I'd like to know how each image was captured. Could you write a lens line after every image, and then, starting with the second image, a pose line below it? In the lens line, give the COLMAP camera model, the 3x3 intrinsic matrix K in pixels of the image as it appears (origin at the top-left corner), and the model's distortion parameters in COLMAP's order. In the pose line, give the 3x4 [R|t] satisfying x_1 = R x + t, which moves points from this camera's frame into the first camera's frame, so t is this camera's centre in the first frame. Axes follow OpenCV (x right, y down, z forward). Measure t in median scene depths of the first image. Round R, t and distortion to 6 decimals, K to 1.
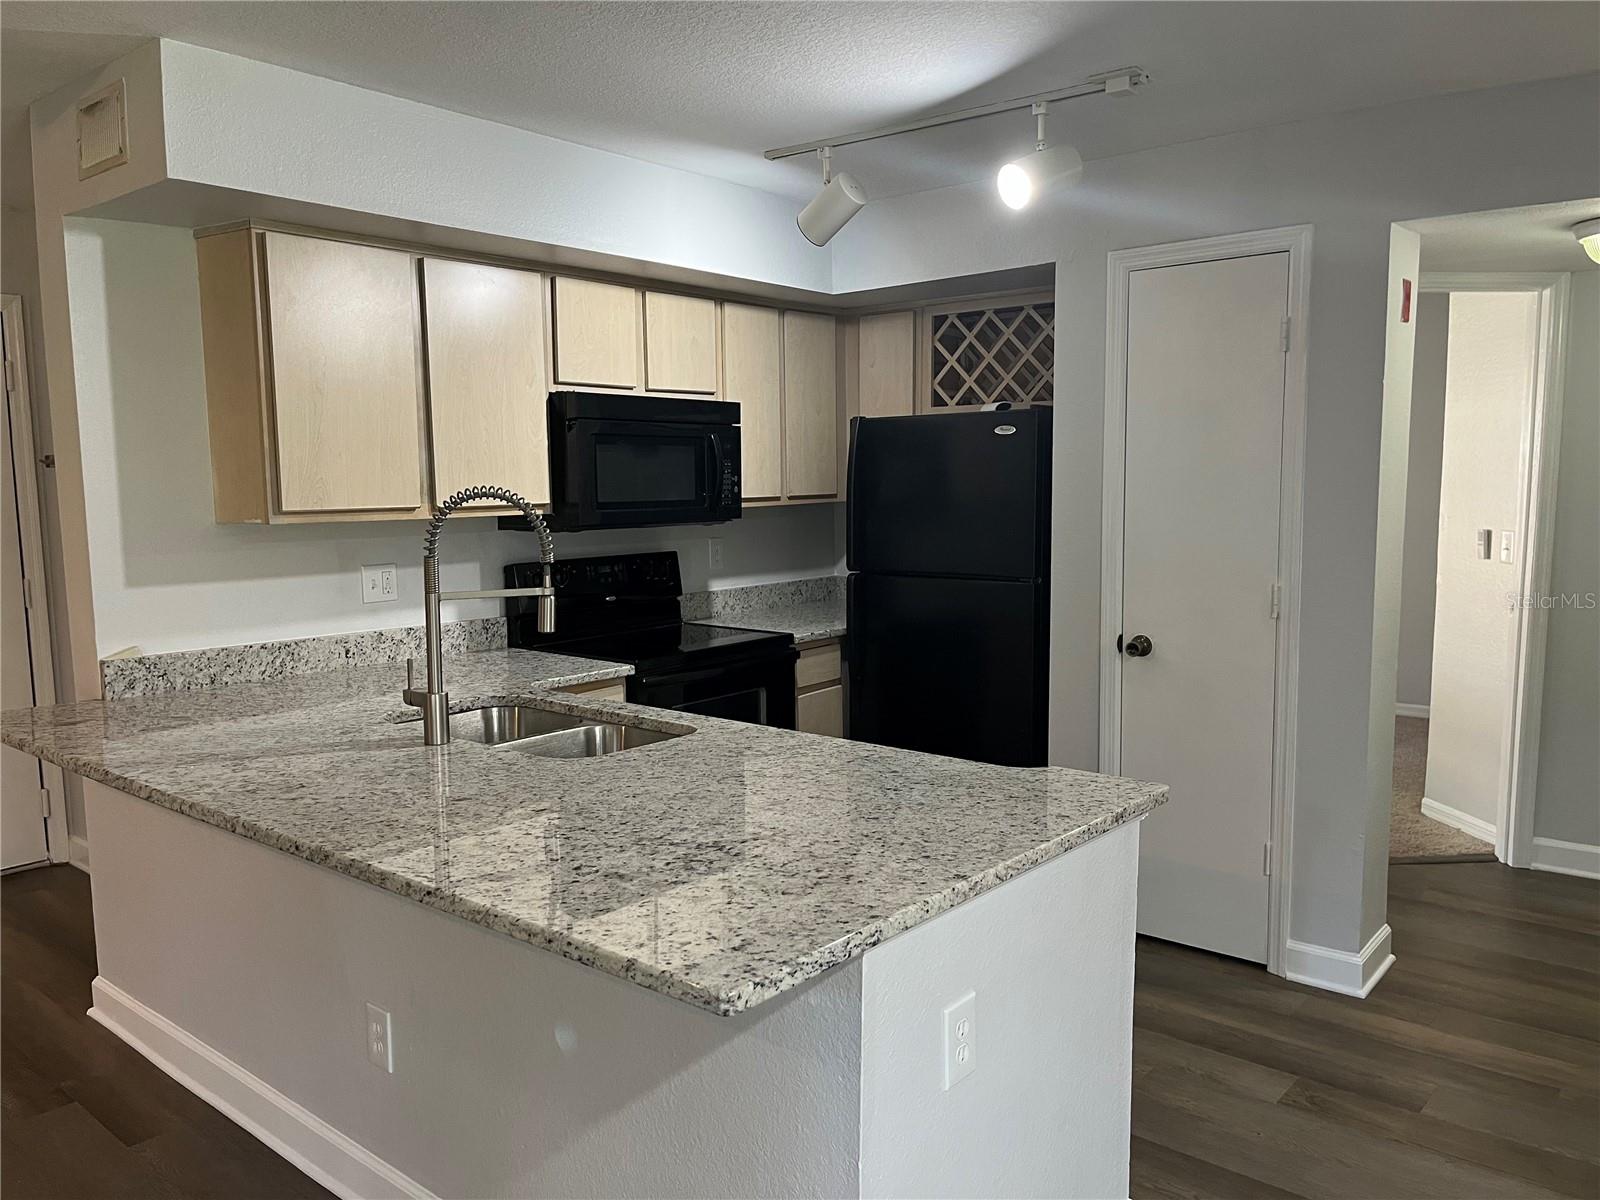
lens RADIAL K [[1210.0, 0, 789.2], [0, 1210.0, 601.7], [0, 0, 1]] dist [0.055485, -0.077661]
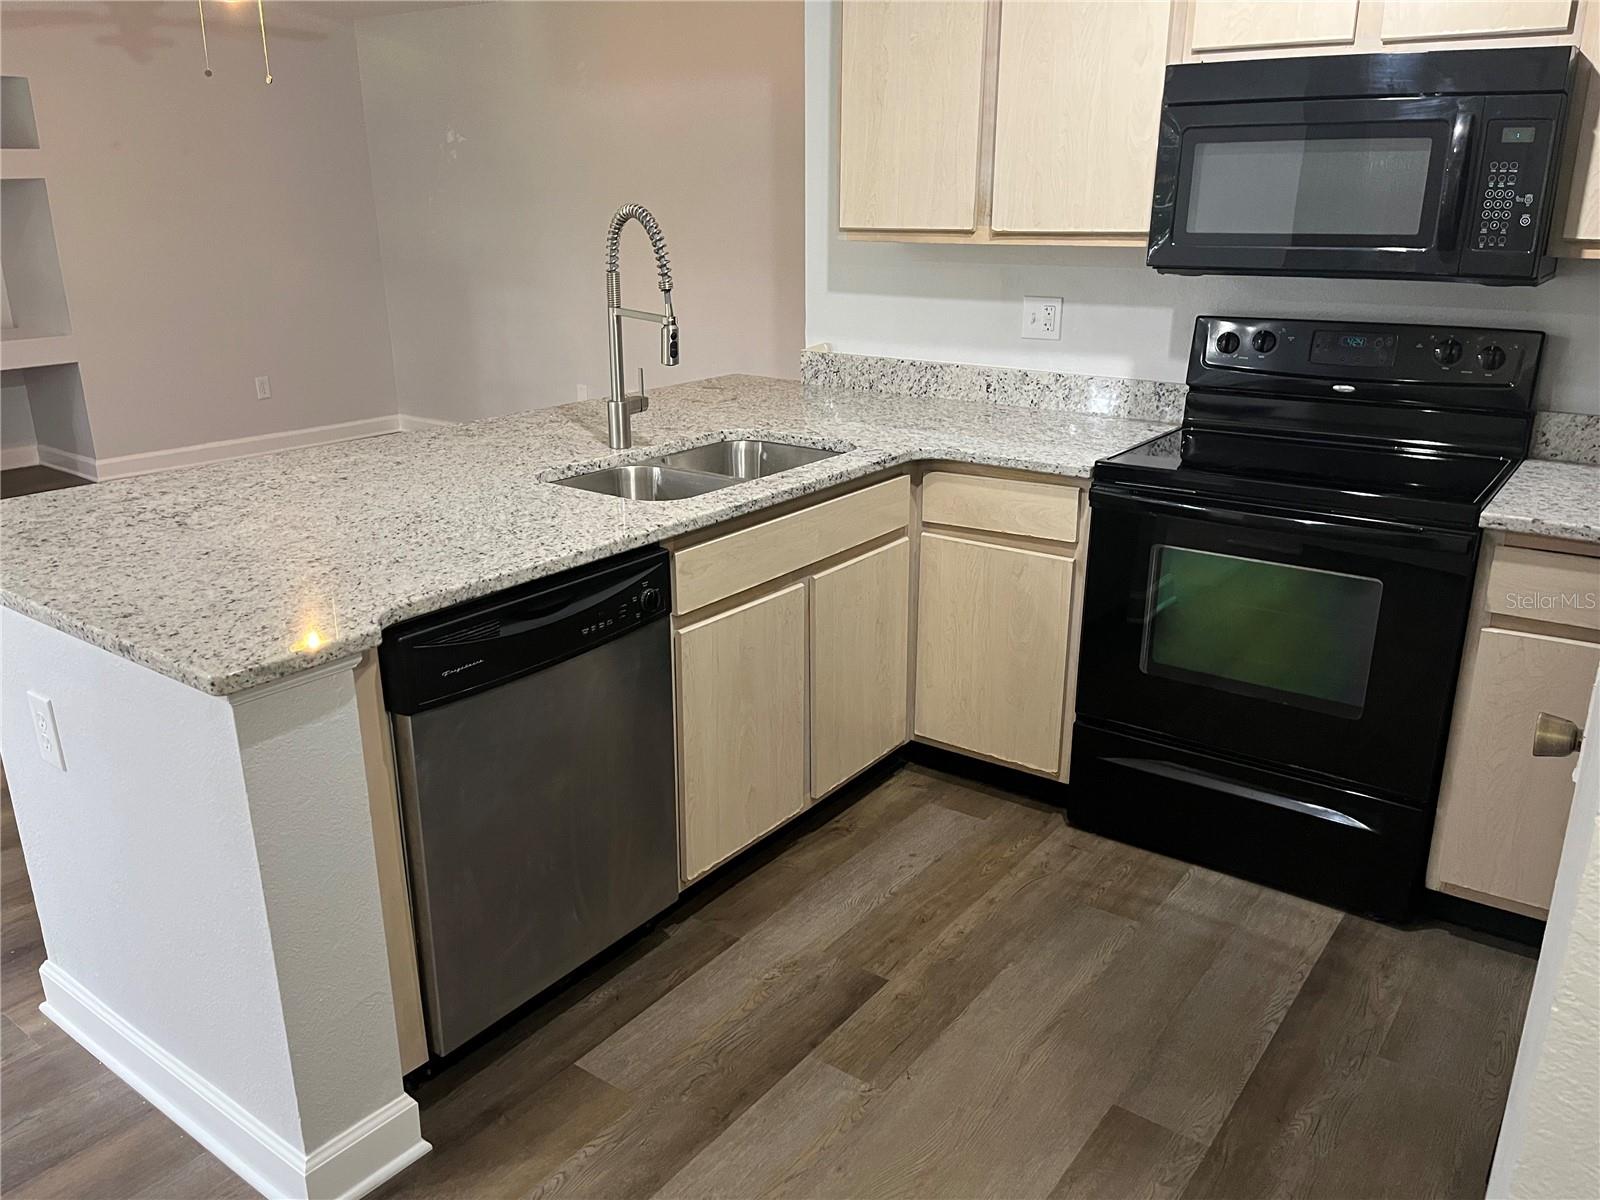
lens RADIAL K [[1210.0, 0, 786.8], [0, 1210.0, 607.3], [0, 0, 1]] dist [0.055485, -0.077661]
pose [[0.066923, 0.326266, -0.942906, 0.622326], [-0.103850, 0.942170, 0.318640, -0.087951], [0.992339, 0.076597, 0.096935, 0.805691]]
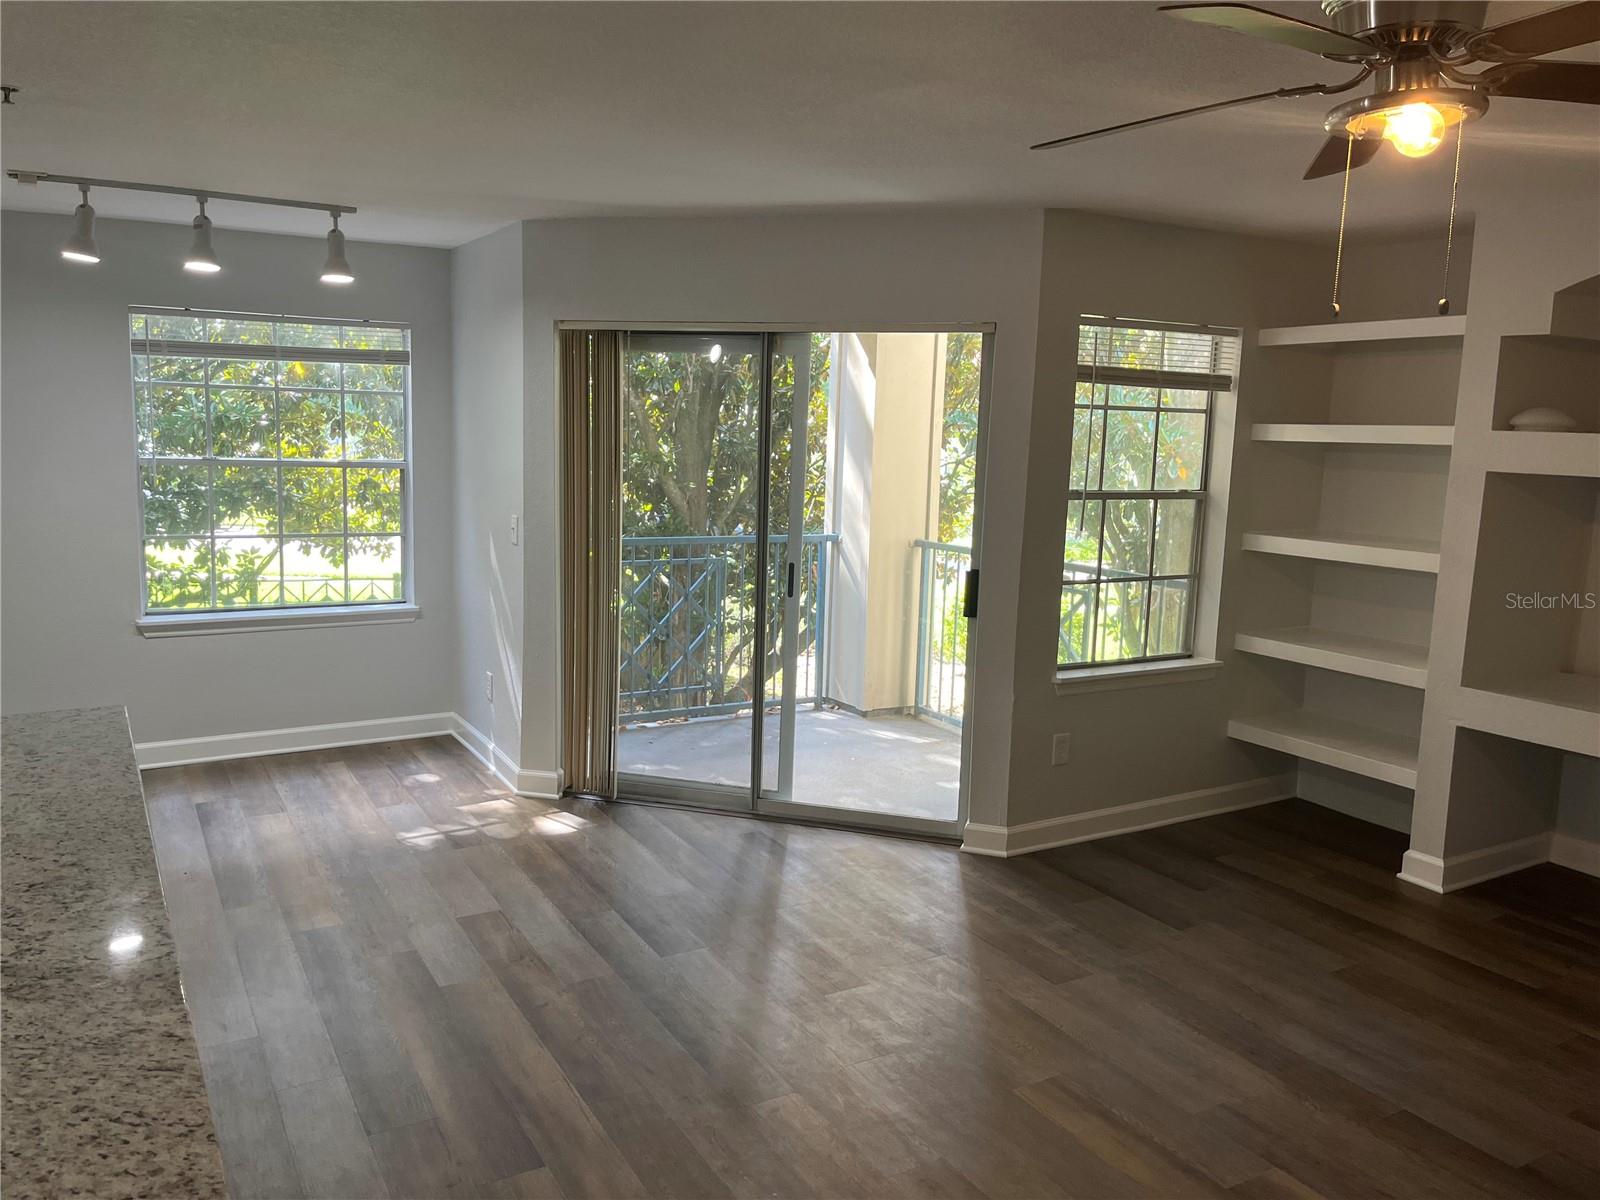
lens RADIAL K [[1210.0, 0, 788.6], [0, 1210.0, 614.7], [0, 0, 1]] dist [0.055485, -0.077661]
pose [[-0.942992, -0.070083, 0.325353, -0.758996], [0.014272, 0.968163, 0.249913, -0.154451], [-0.332509, 0.240309, -0.911970, 1.018179]]
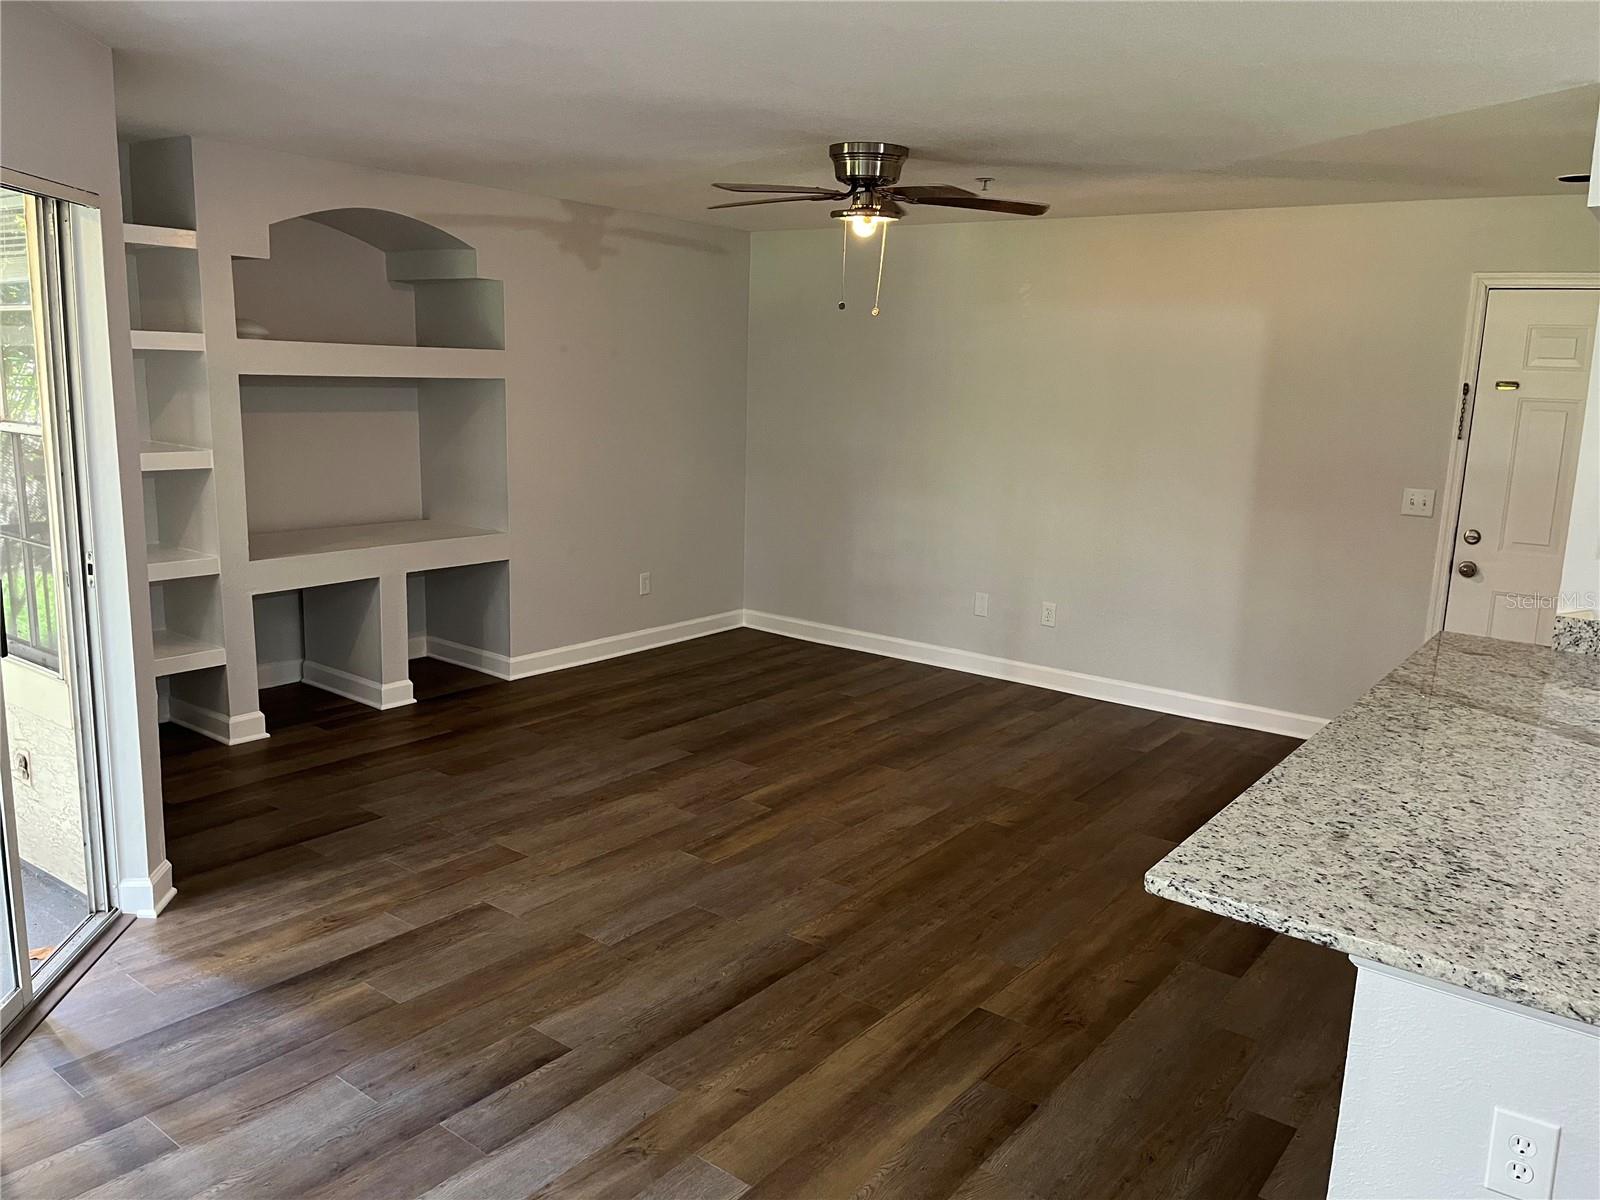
lens RADIAL K [[1210.0, 0, 784.5], [0, 1210.0, 593.8], [0, 0, 1]] dist [0.055485, -0.077661]
pose [[0.053130, 0.194037, -0.979554, 0.483365], [-0.137851, 0.972973, 0.185257, -0.077654], [0.989027, 0.125190, 0.078442, 0.165957]]
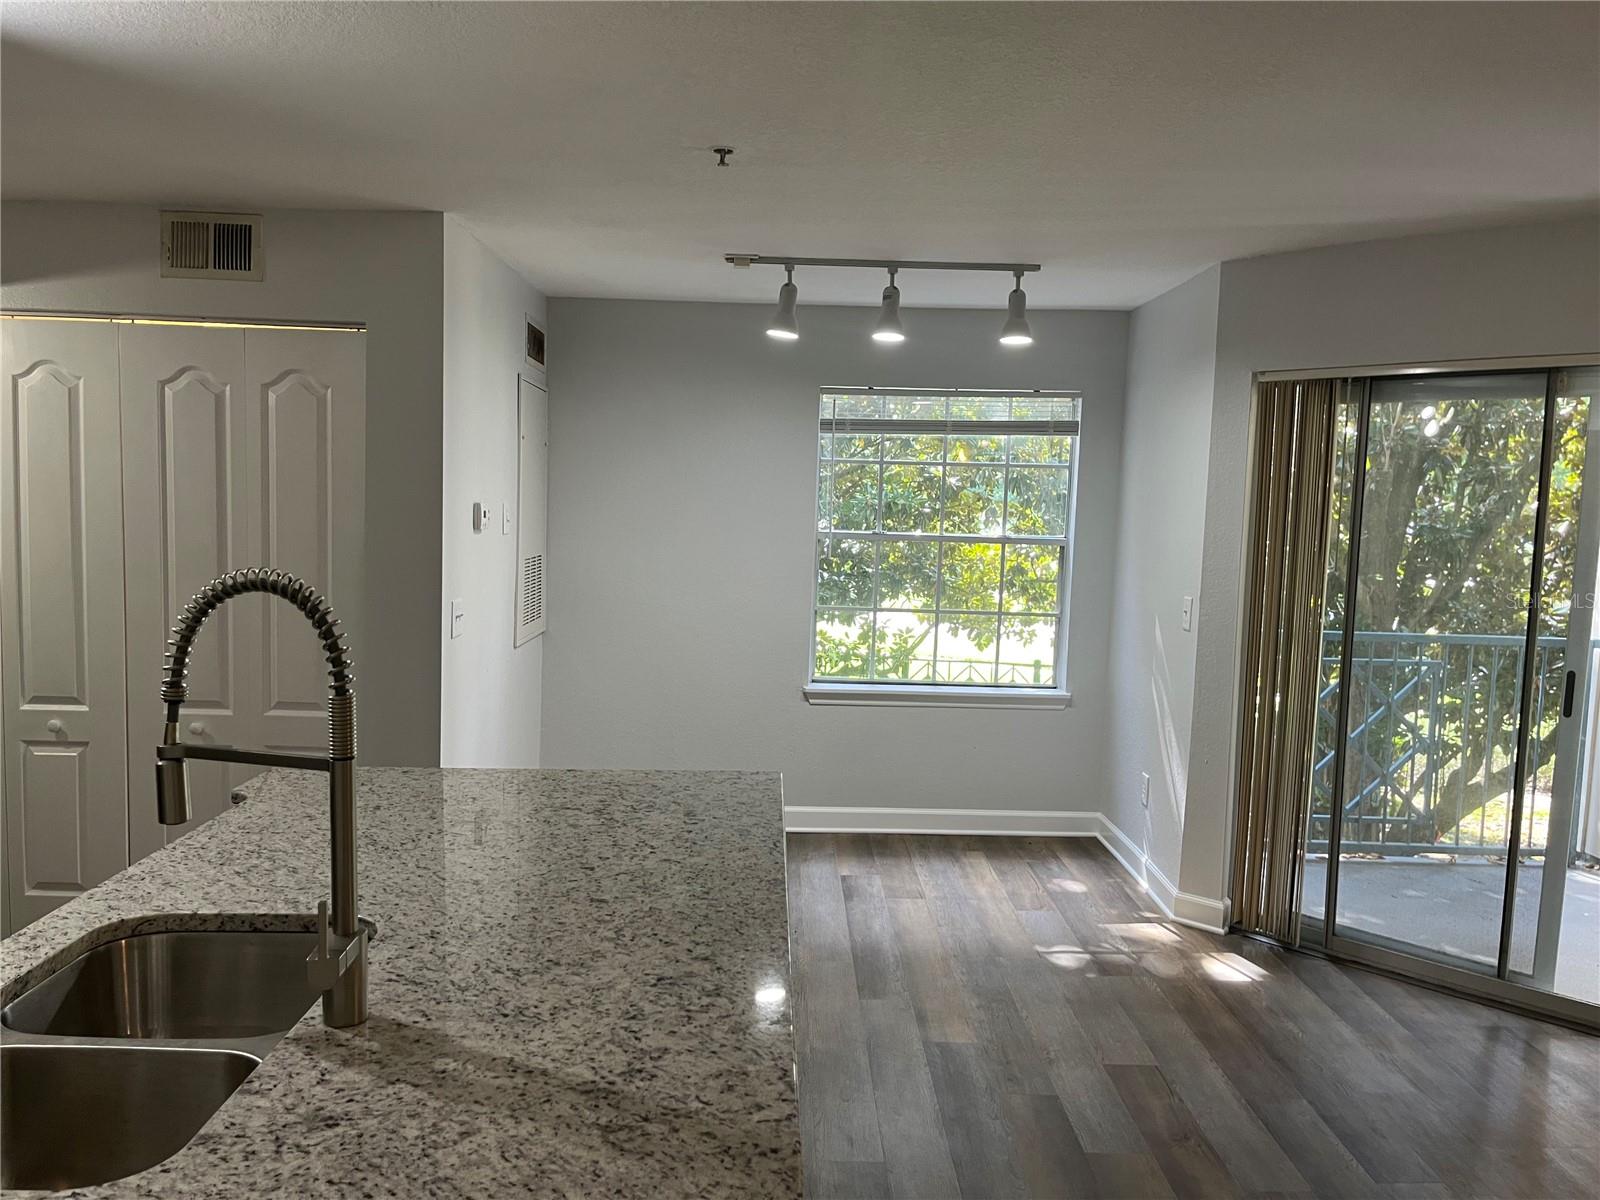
lens RADIAL K [[1210.0, 0, 787.7], [0, 1210.0, 604.7], [0, 0, 1]] dist [0.055485, -0.077661]
pose [[-0.657896, -0.074079, 0.749456, -0.642100], [0.057922, 0.987226, 0.148427, -0.114317], [-0.750878, 0.141060, -0.645201, 0.905519]]
